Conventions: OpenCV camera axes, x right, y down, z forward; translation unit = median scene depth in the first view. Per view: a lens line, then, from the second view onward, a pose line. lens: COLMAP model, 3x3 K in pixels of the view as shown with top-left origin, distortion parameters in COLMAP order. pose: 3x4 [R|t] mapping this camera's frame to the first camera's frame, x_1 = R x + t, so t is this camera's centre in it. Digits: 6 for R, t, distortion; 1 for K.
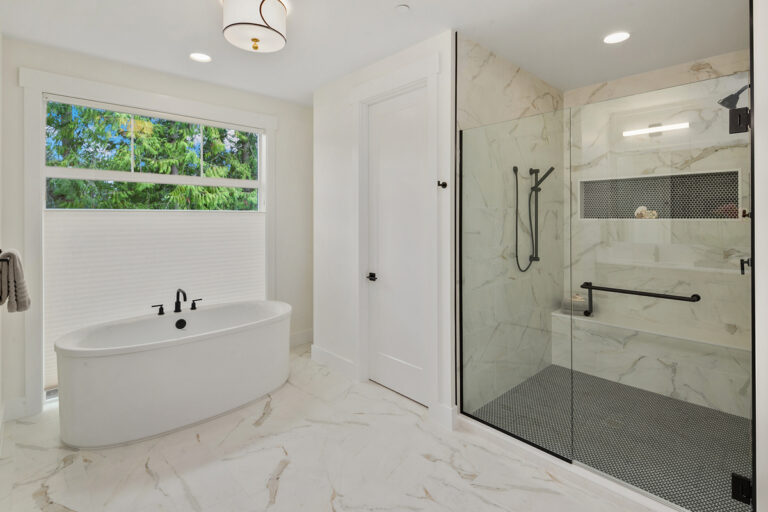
lens RADIAL K [[375.6, 0, 384.3], [0, 375.6, 216.9], [0, 0, 1]] dist [-0.000461, -0.000705]
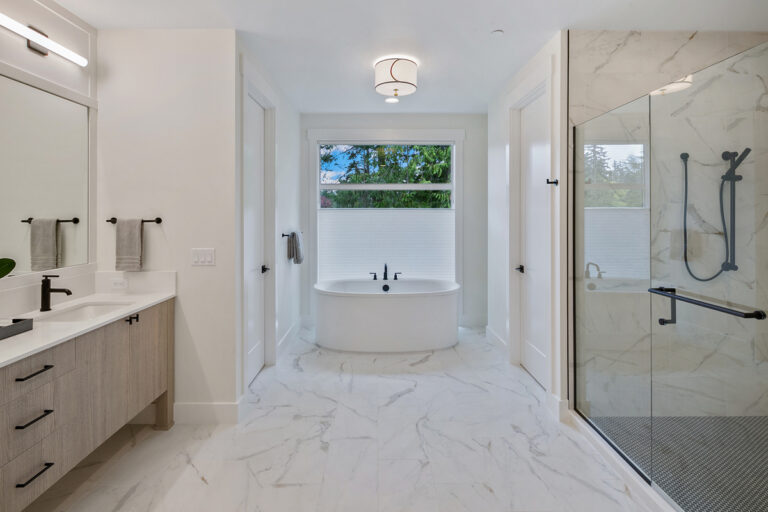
lens RADIAL K [[378.1, 0, 382.8], [0, 378.1, 212.3], [0, 0, 1]] dist [-0.000436, -0.000672]
pose [[0.739818, -0.000937, -0.672807, 0.502820], [-0.001101, 0.999996, -0.002604, 0.000648], [0.672806, 0.002667, 0.739814, -0.087066]]
